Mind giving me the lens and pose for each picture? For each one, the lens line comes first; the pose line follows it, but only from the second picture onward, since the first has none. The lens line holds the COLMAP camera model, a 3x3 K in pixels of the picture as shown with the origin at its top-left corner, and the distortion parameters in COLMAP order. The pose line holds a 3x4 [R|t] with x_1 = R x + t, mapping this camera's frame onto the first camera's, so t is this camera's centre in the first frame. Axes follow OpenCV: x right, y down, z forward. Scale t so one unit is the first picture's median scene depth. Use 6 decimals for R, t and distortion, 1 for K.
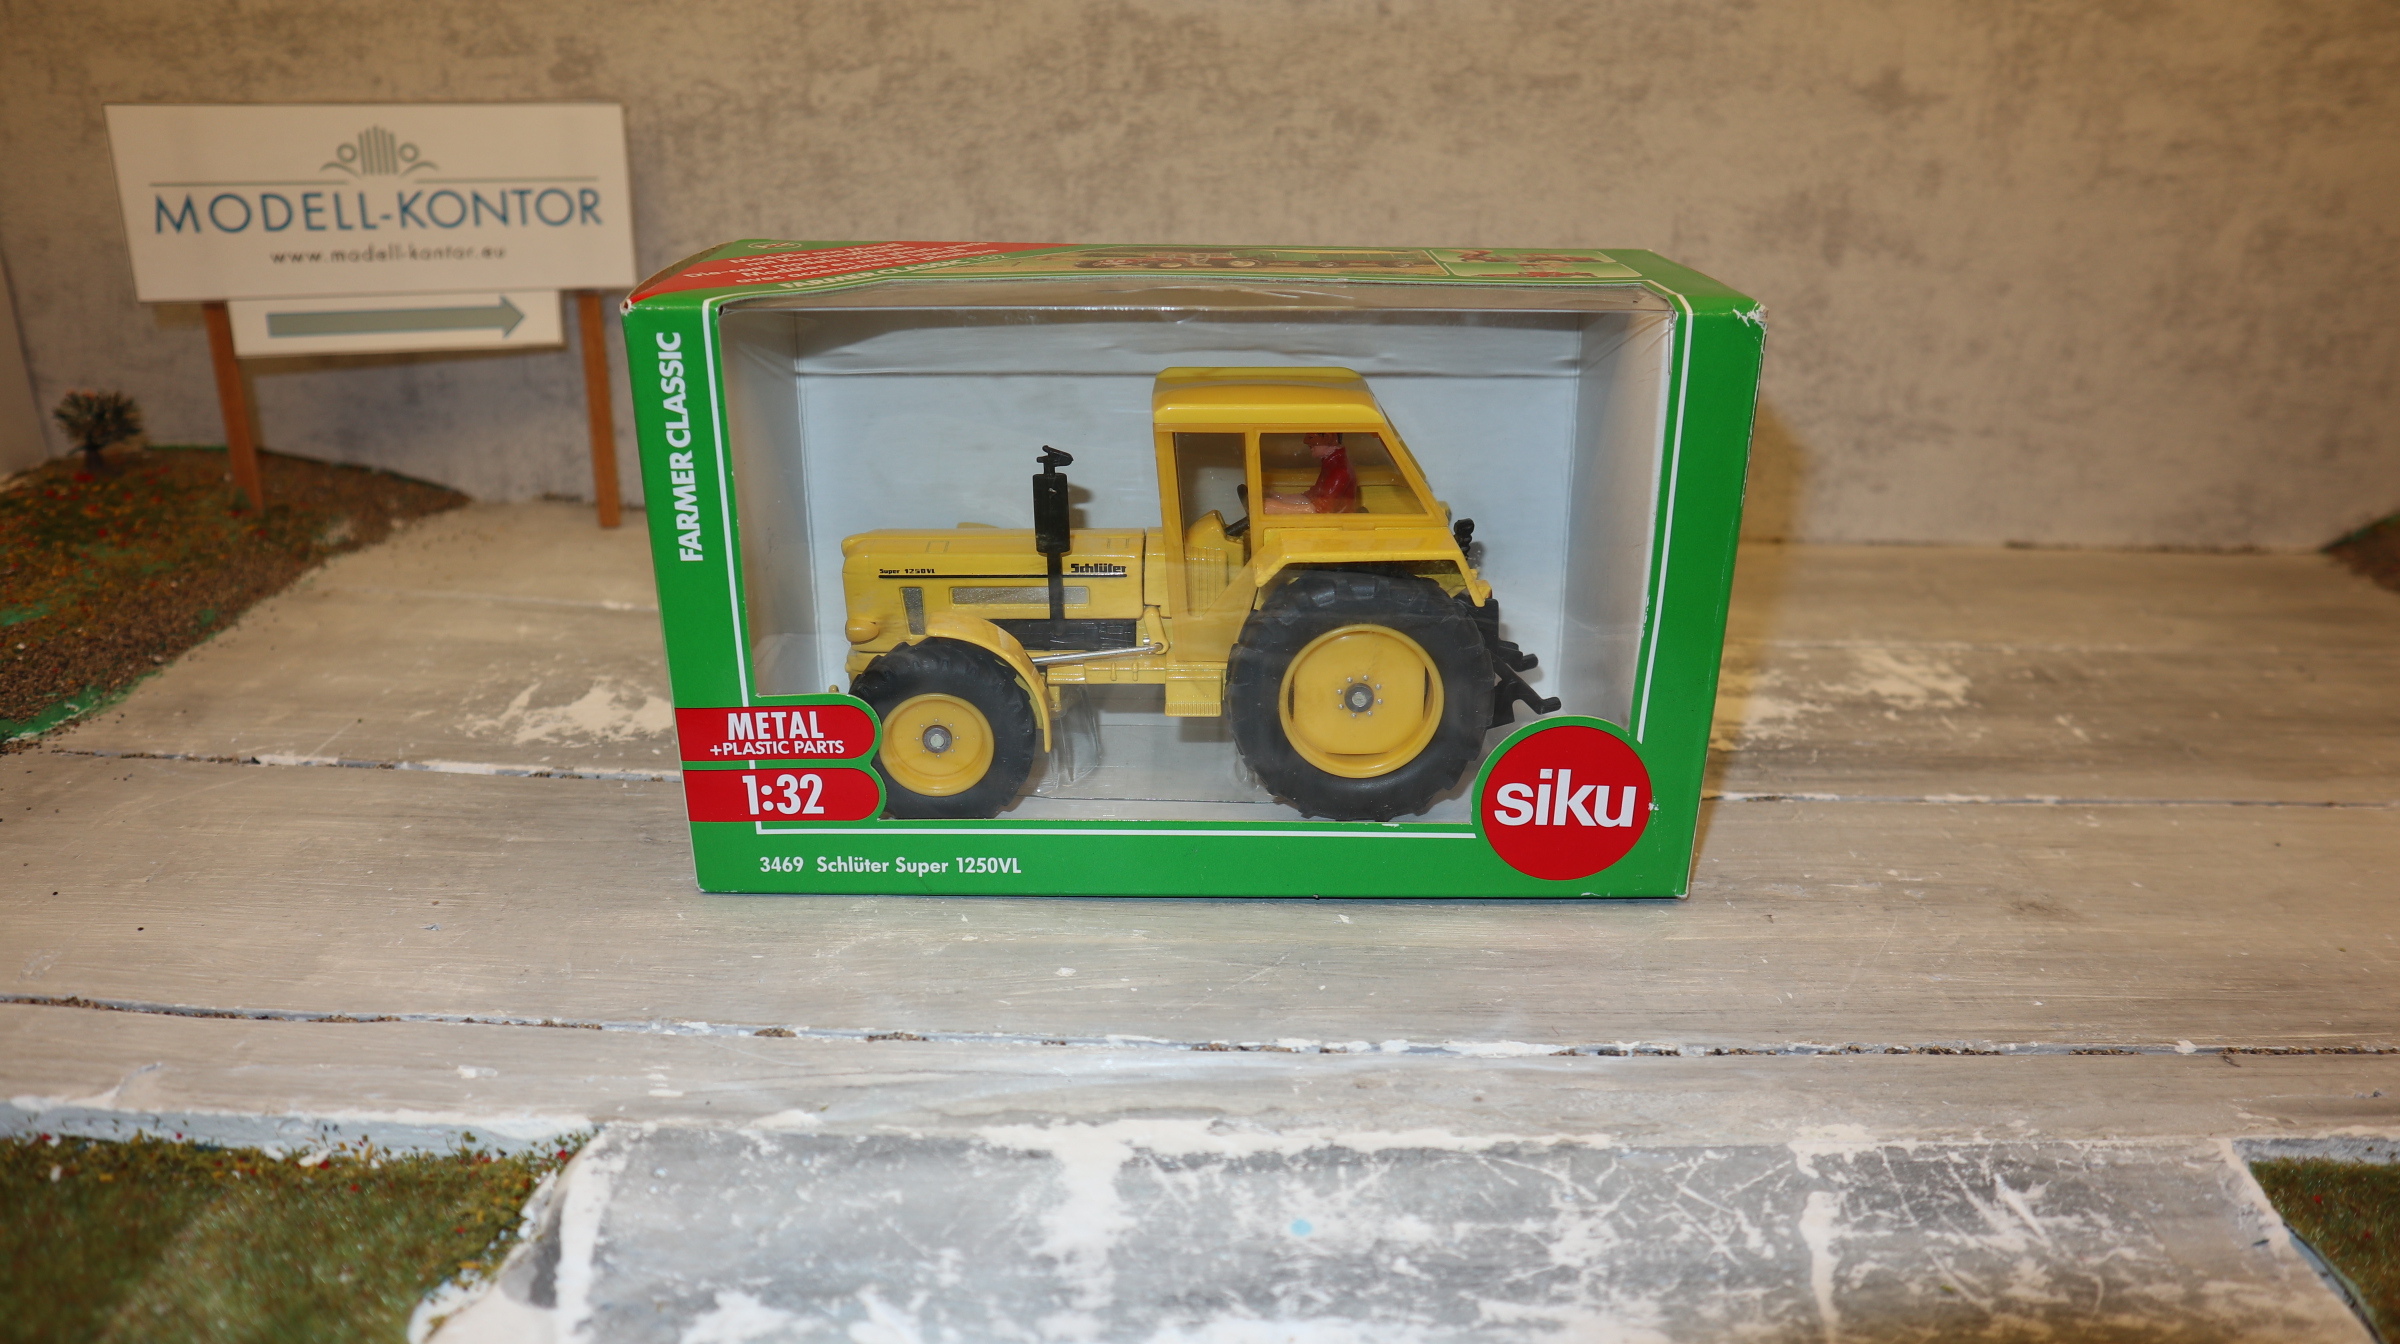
lens RADIAL K [[1679.4, 0, 1204.6], [0, 1679.4, 645.9], [0, 0, 1]] dist [-0.091309, 0.042891]
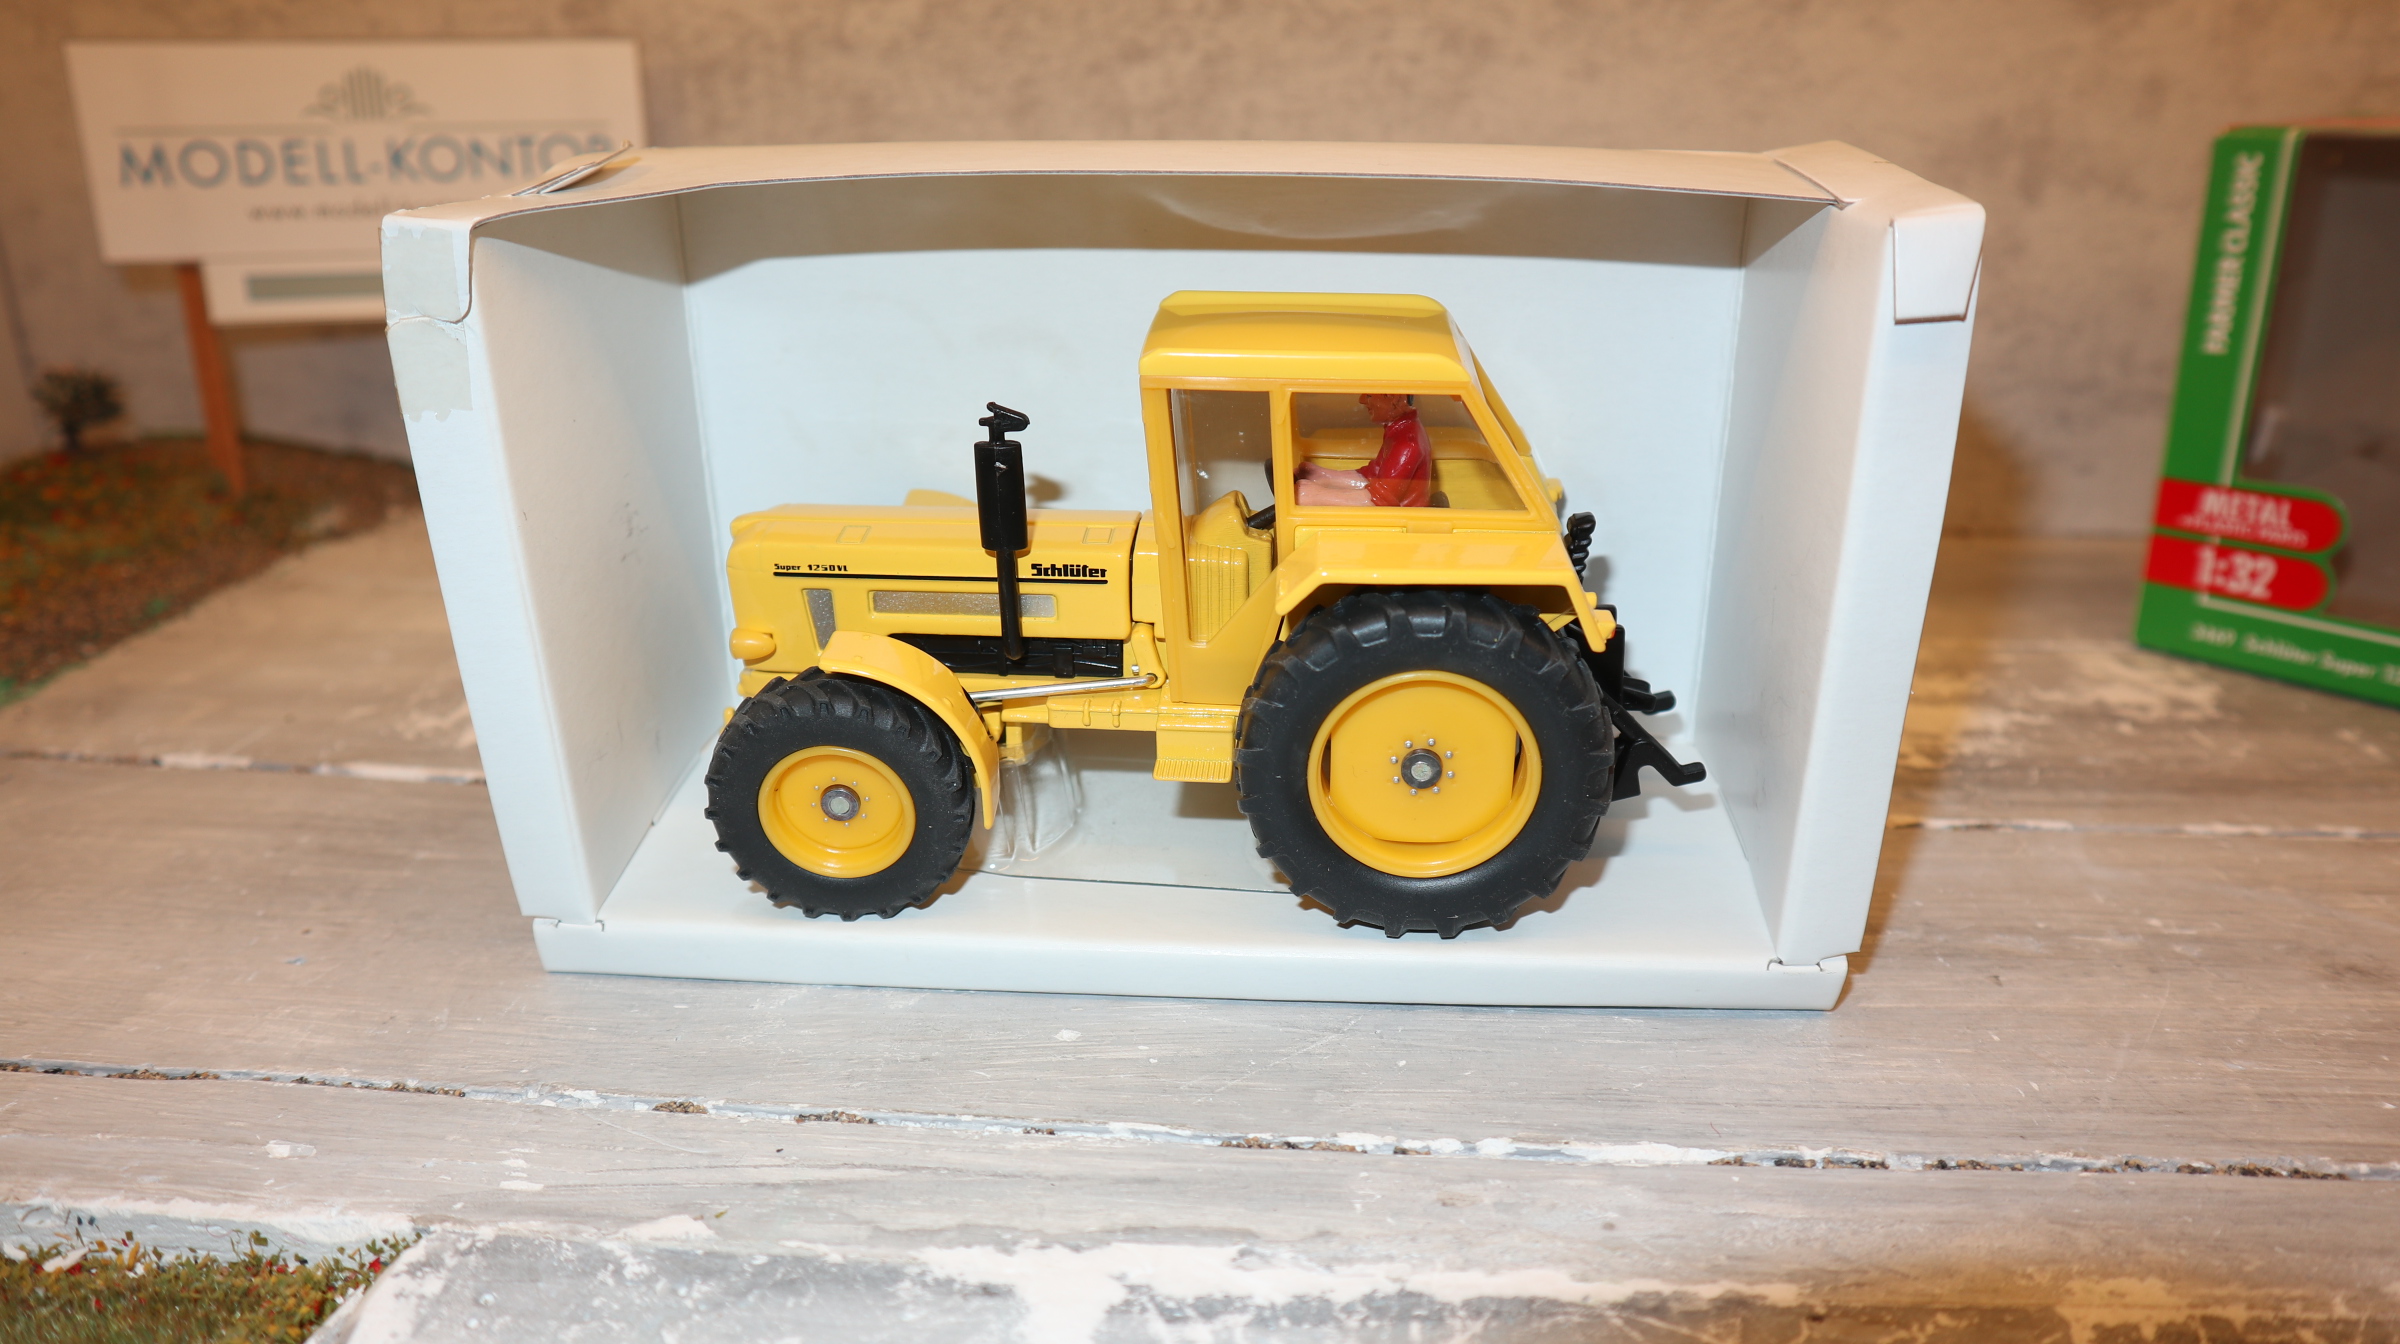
lens RADIAL K [[1679.4, 0, 1198.0], [0, 1679.4, 675.4], [0, 0, 1]] dist [-0.091309, 0.042891]
pose [[0.997060, 0.005663, -0.076419, 0.035610], [-0.006281, 0.999949, -0.007852, 0.035576], [0.076371, 0.008308, 0.997045, 0.239707]]
